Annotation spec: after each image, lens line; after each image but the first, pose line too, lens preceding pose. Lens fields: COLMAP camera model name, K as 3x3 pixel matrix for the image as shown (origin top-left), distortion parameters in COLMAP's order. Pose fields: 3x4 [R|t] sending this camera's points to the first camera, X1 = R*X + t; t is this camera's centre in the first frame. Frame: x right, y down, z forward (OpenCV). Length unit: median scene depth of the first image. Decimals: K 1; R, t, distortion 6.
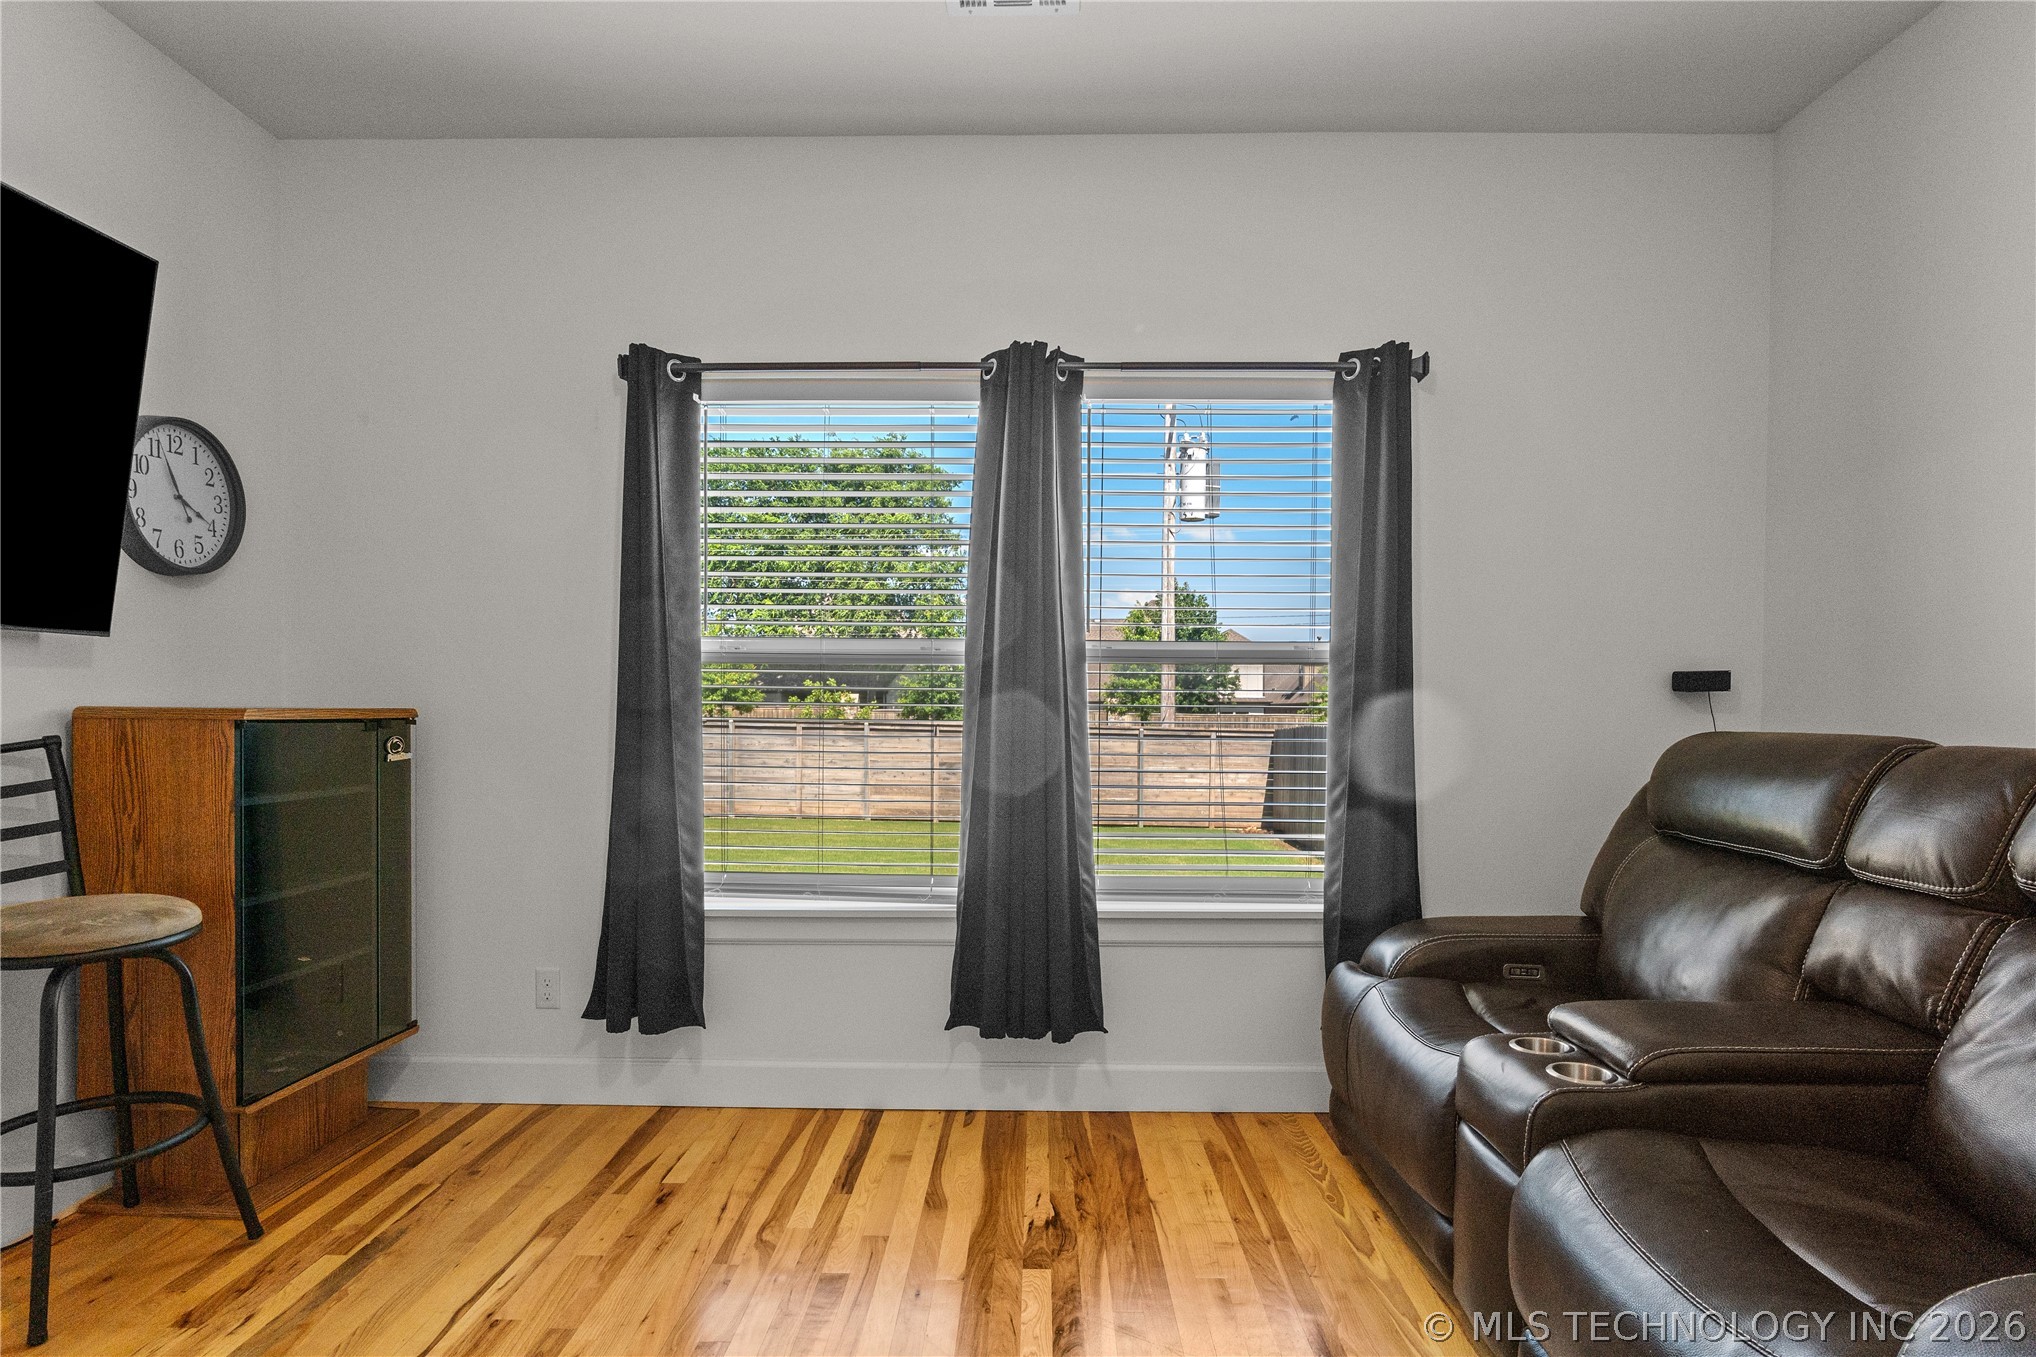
lens RADIAL K [[1096.3, 0, 1023.8], [0, 1096.3, 725.6], [0, 0, 1]] dist [-0.008558, 0.001155]
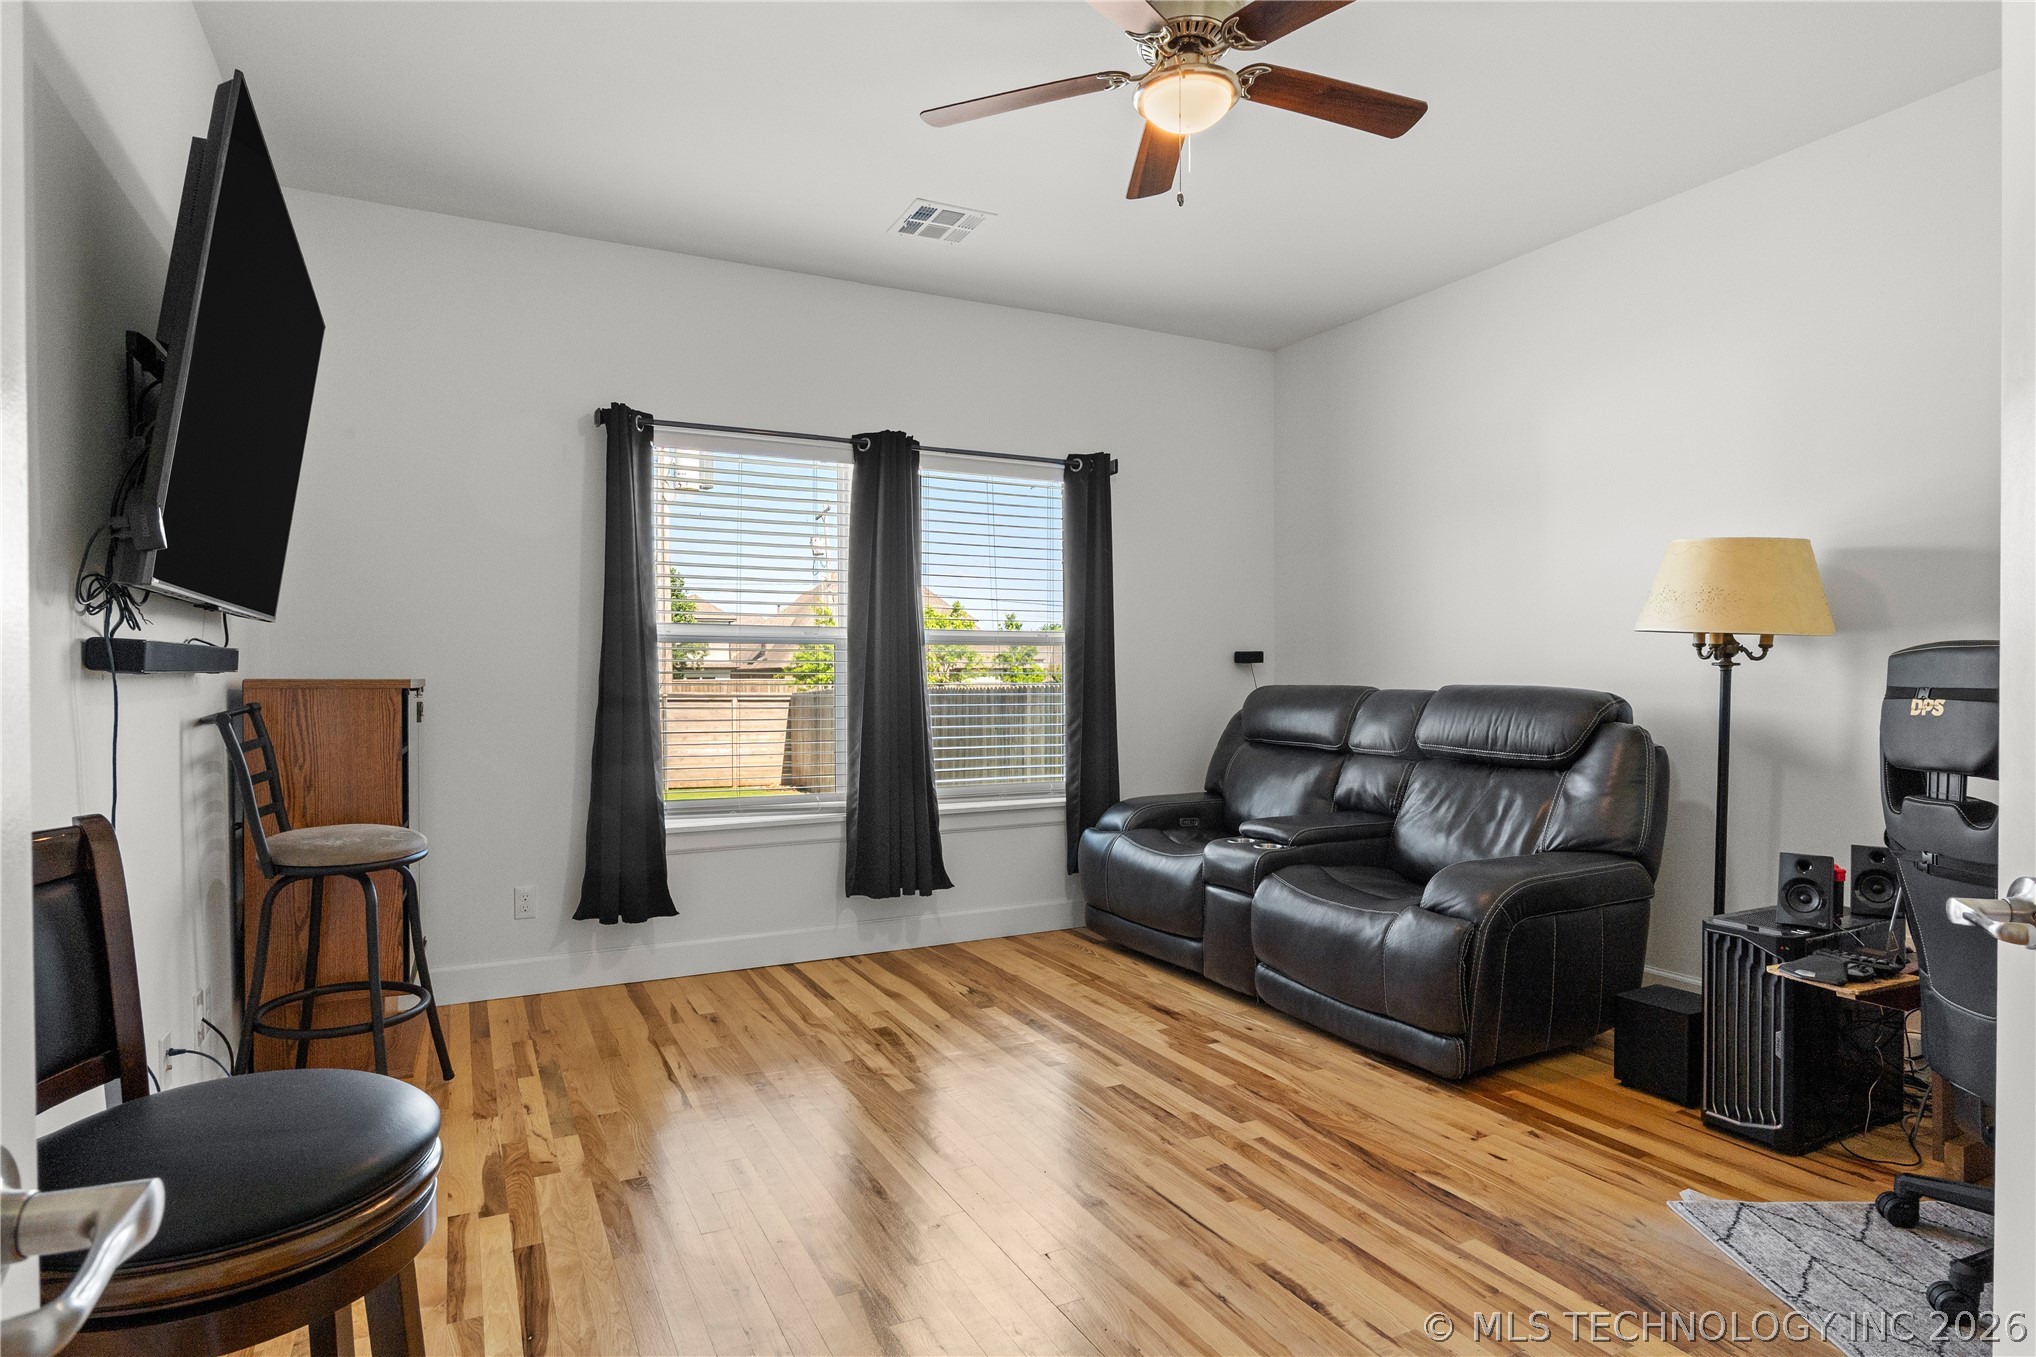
lens RADIAL K [[1090.3, 0, 1018.0], [0, 1090.3, 678.5], [0, 0, 1]] dist [-0.021631, 0.001366]
pose [[0.881481, -0.008567, 0.472143, -0.613588], [0.013939, 0.999872, -0.007881, 0.002619], [-0.472015, 0.013529, 0.881487, -0.423312]]
